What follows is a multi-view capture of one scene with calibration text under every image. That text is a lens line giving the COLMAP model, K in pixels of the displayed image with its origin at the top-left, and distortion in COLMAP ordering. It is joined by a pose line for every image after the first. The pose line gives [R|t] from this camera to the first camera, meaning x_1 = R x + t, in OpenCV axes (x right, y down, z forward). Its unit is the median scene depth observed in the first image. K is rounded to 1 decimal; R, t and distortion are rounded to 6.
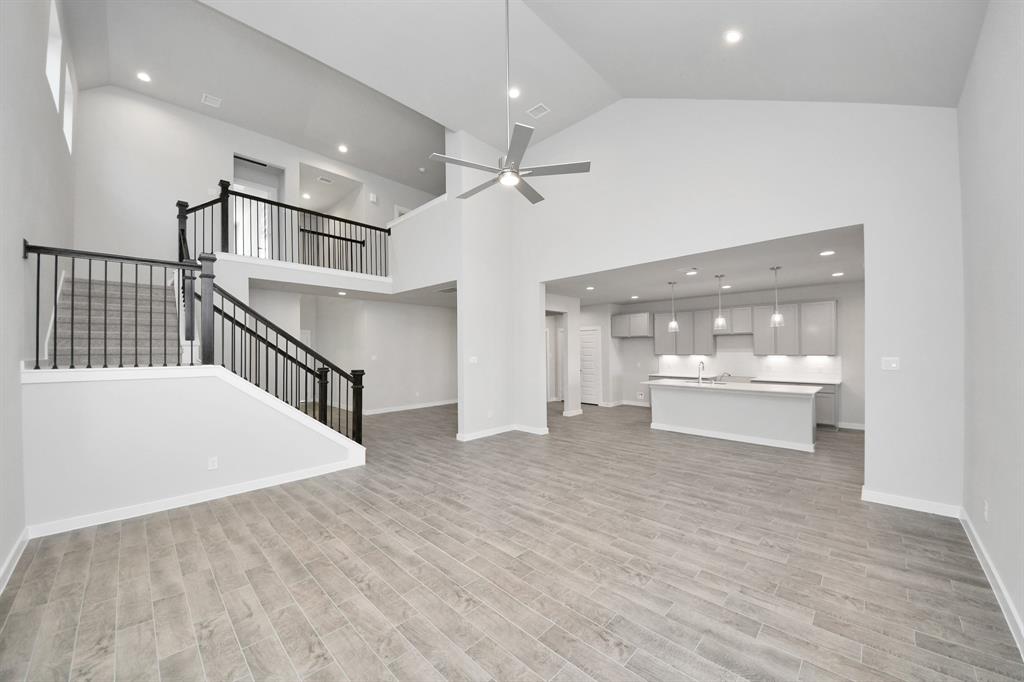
lens RADIAL K [[378.2, 0, 500.2], [0, 378.2, 341.8], [0, 0, 1]] dist [0.000743, -0.000115]
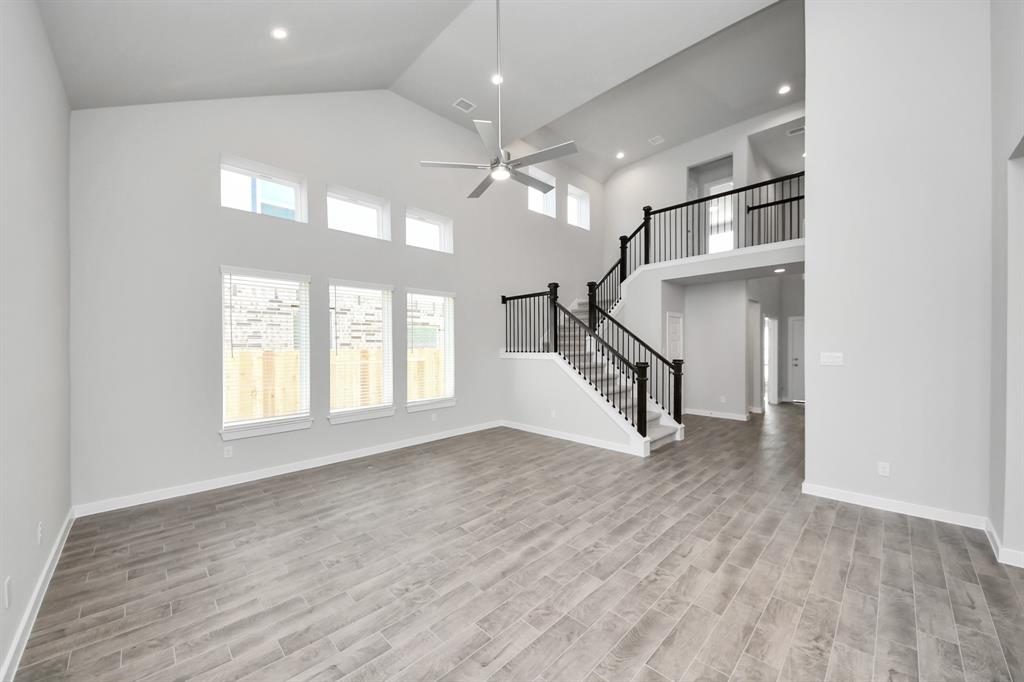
lens RADIAL K [[378.2, 0, 500.2], [0, 378.2, 341.8], [0, 0, 1]] dist [0.000743, -0.000115]
pose [[-0.016291, 0.011478, -0.999801, 0.804938], [0.016382, 0.999803, 0.011211, -0.001230], [0.999733, -0.016196, -0.016476, 0.785971]]
